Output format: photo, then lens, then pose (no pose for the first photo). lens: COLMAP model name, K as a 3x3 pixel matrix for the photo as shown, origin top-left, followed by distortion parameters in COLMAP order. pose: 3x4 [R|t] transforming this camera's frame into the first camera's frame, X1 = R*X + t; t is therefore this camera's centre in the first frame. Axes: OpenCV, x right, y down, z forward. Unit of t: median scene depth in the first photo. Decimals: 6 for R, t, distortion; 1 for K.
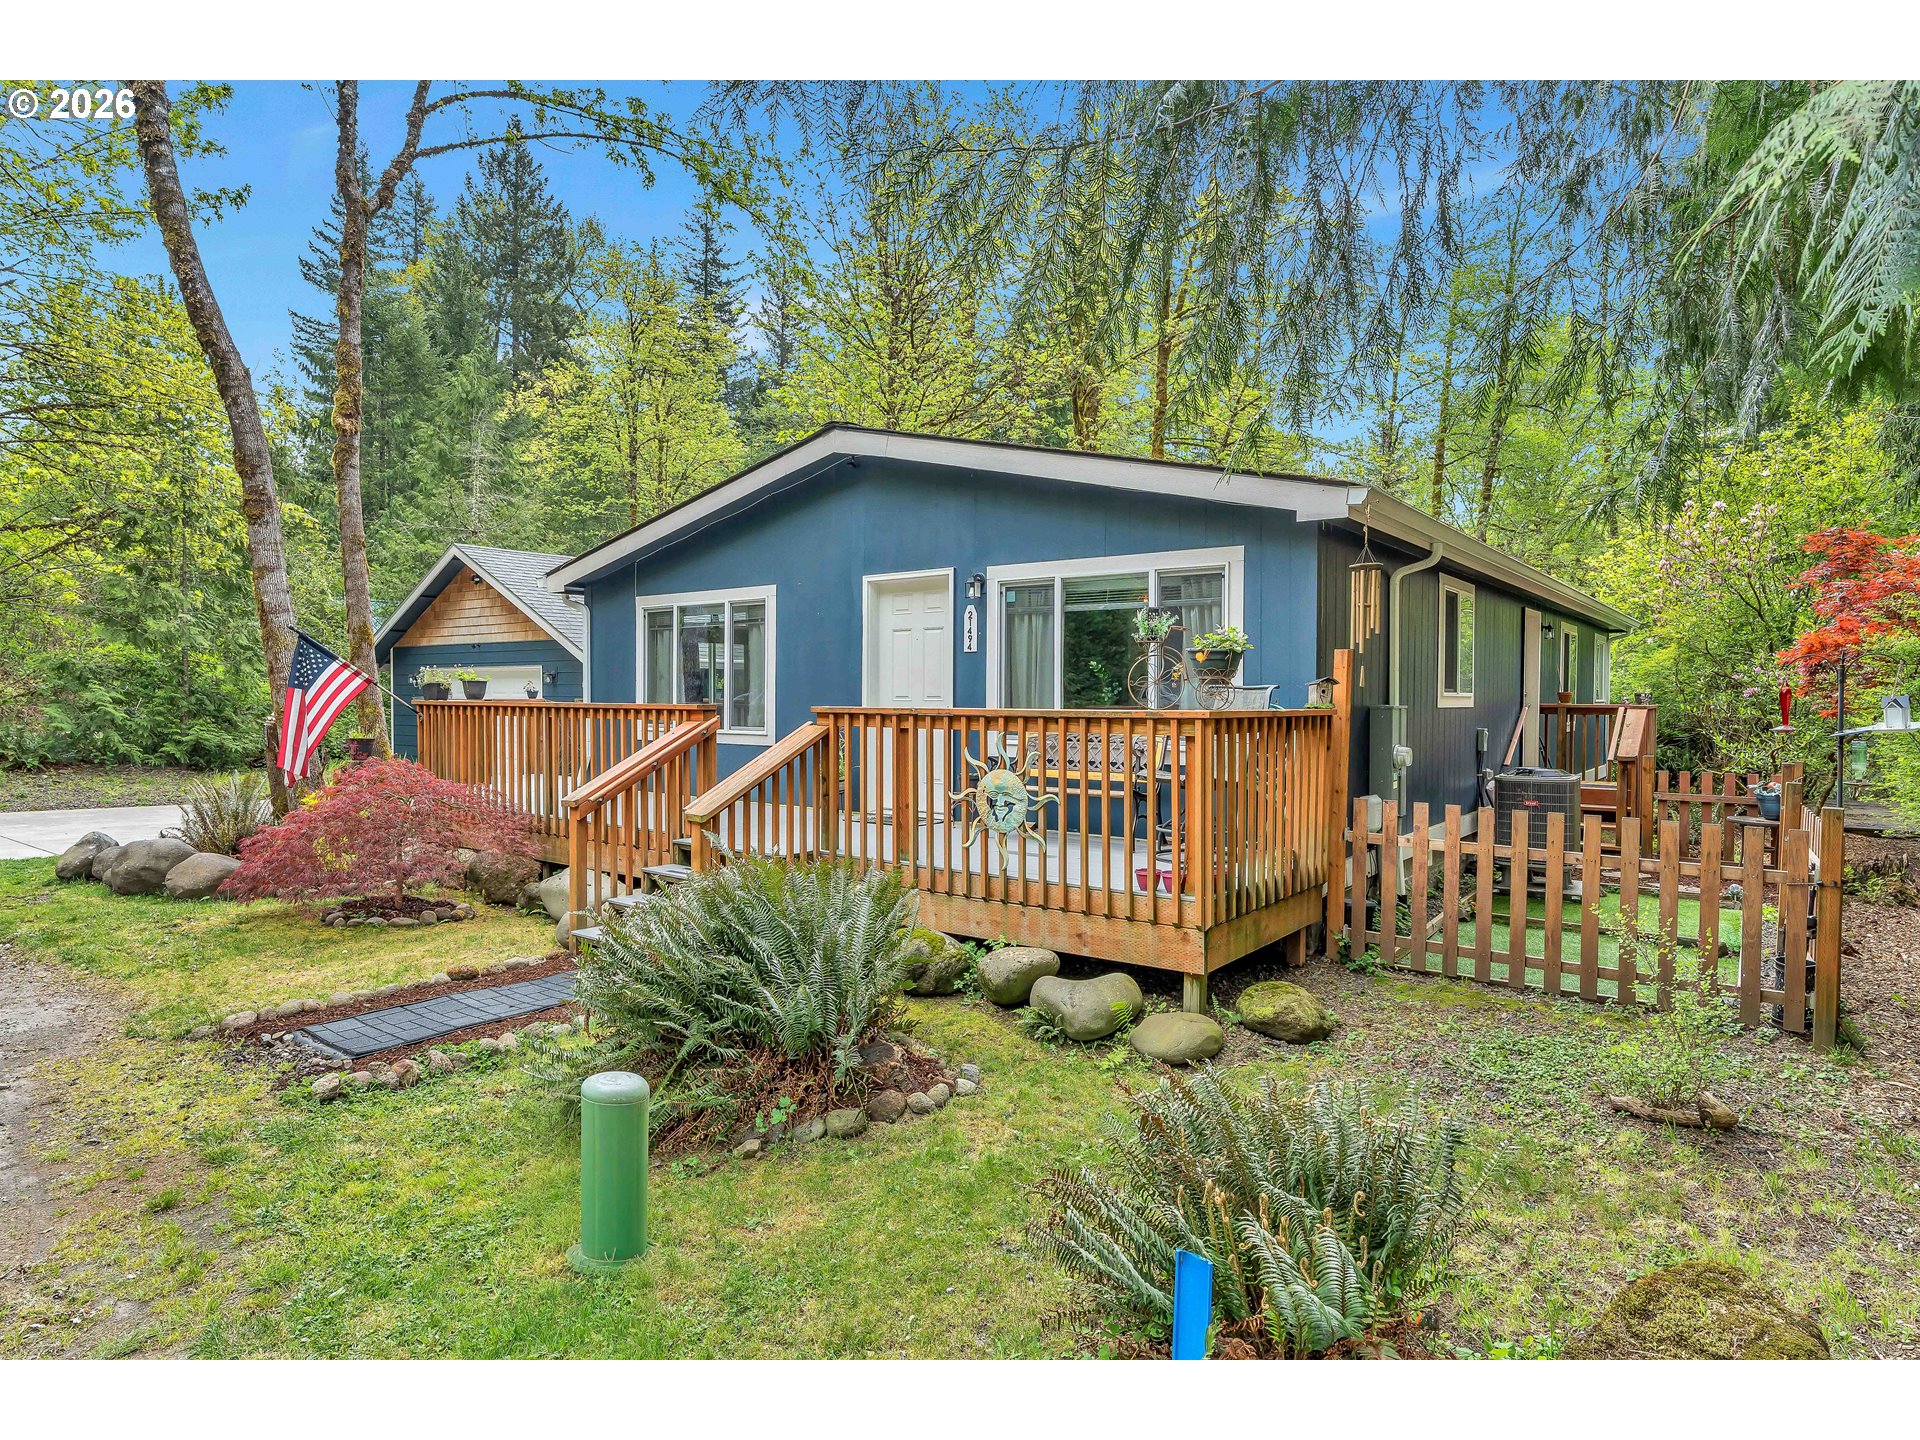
lens RADIAL K [[1080.4, 0, 963.8], [0, 1080.4, 705.4], [0, 0, 1]] dist [0.000536, 0.000730]
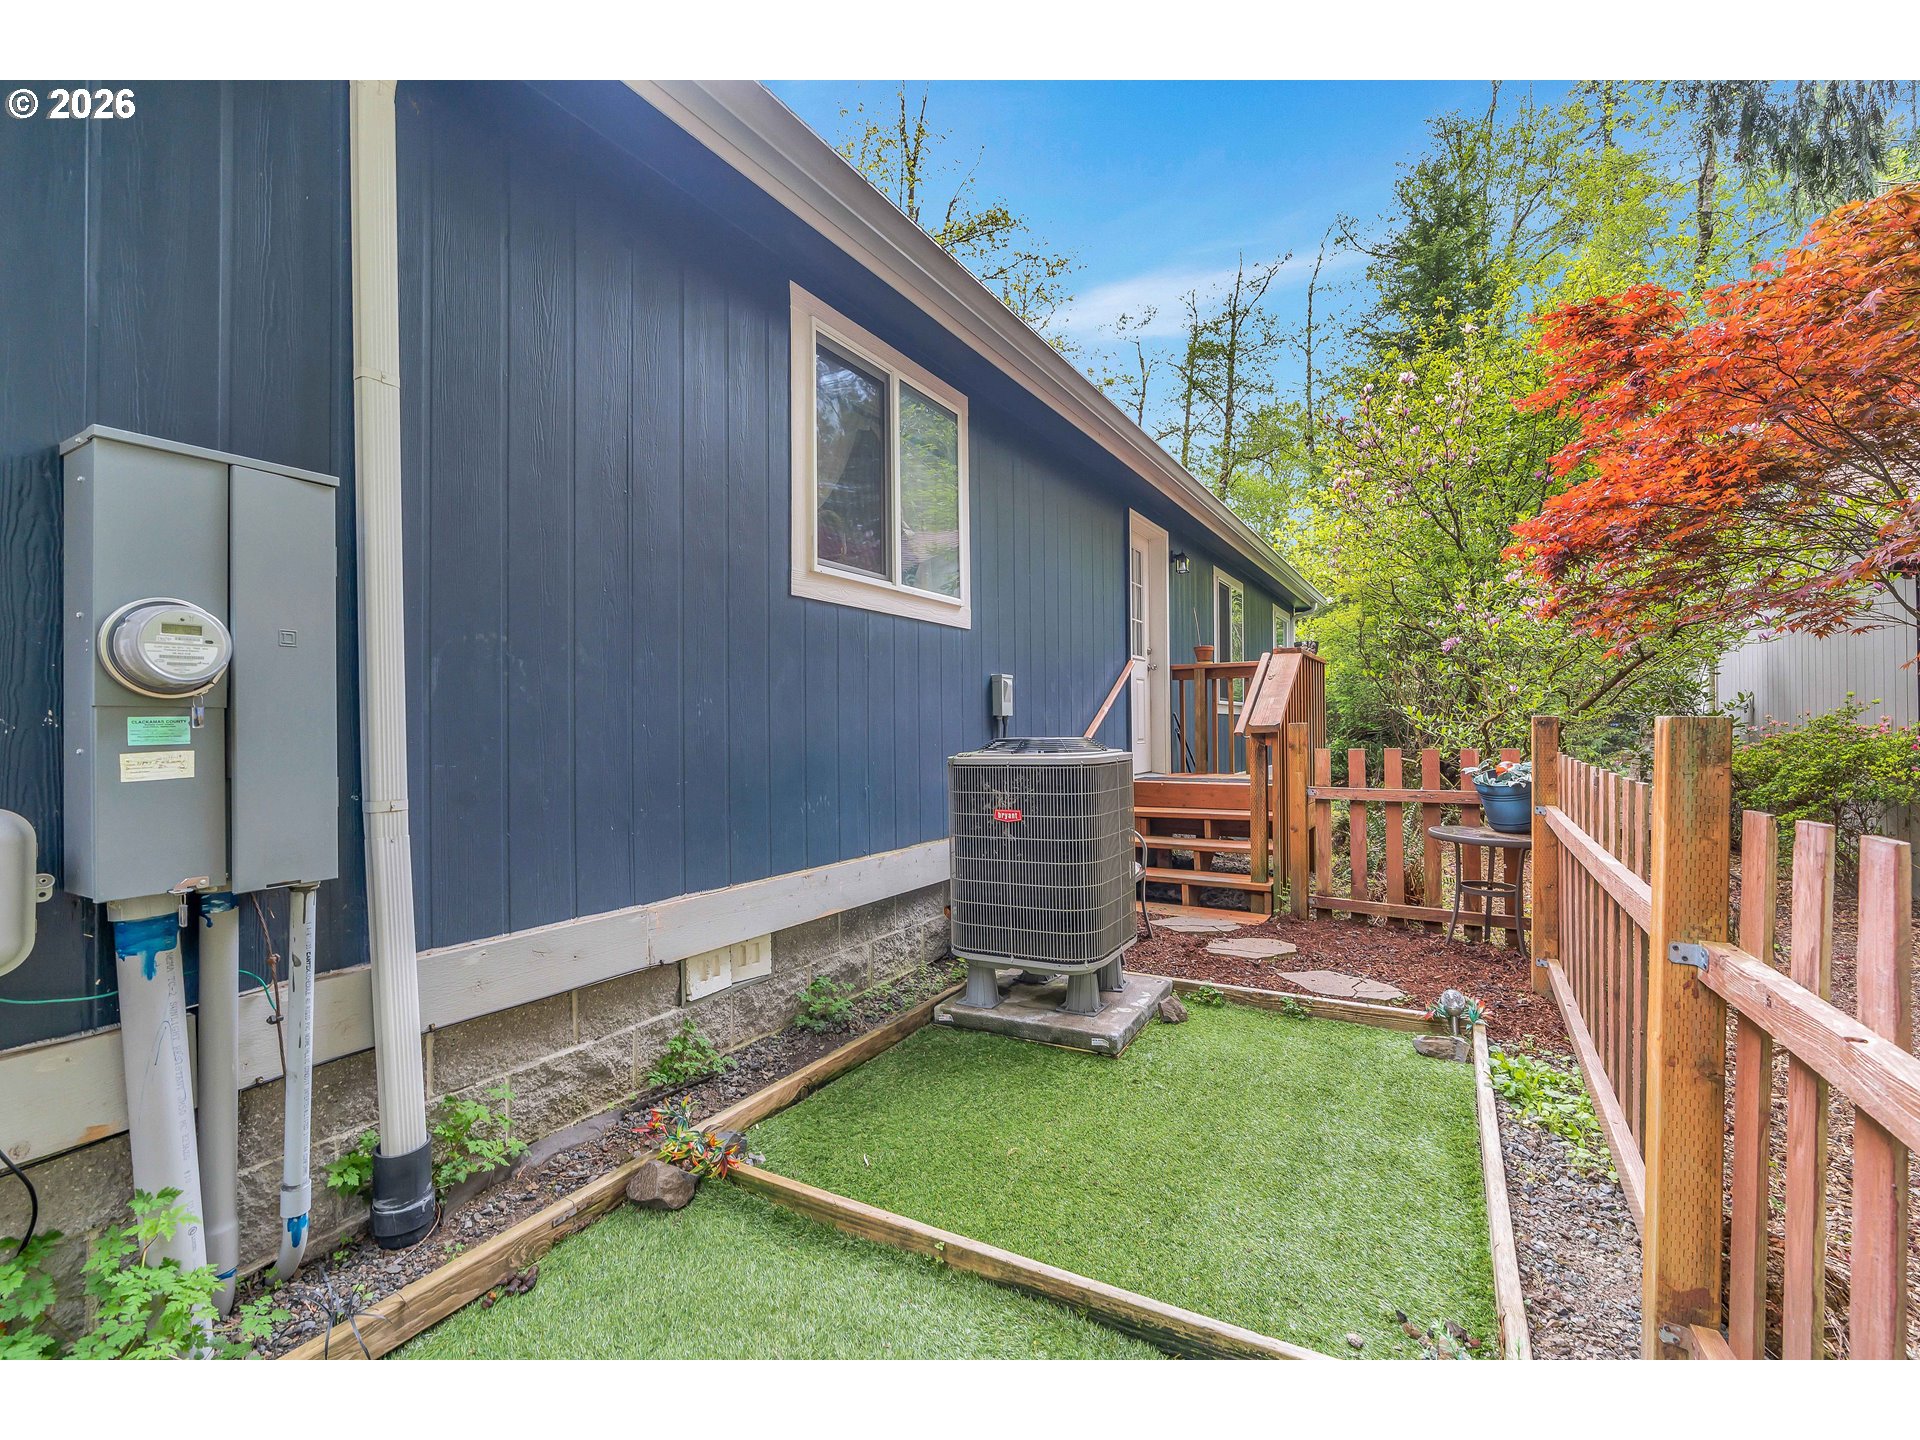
lens RADIAL K [[870.5, 0, 955.4], [0, 870.5, 722.9], [0, 0, 1]] dist [-0.000060, 0.000142]
pose [[0.991677, -0.013548, 0.128035, 0.324764], [0.015507, 0.999777, -0.014318, 0.041338], [-0.127812, 0.016184, 0.991666, 0.466495]]
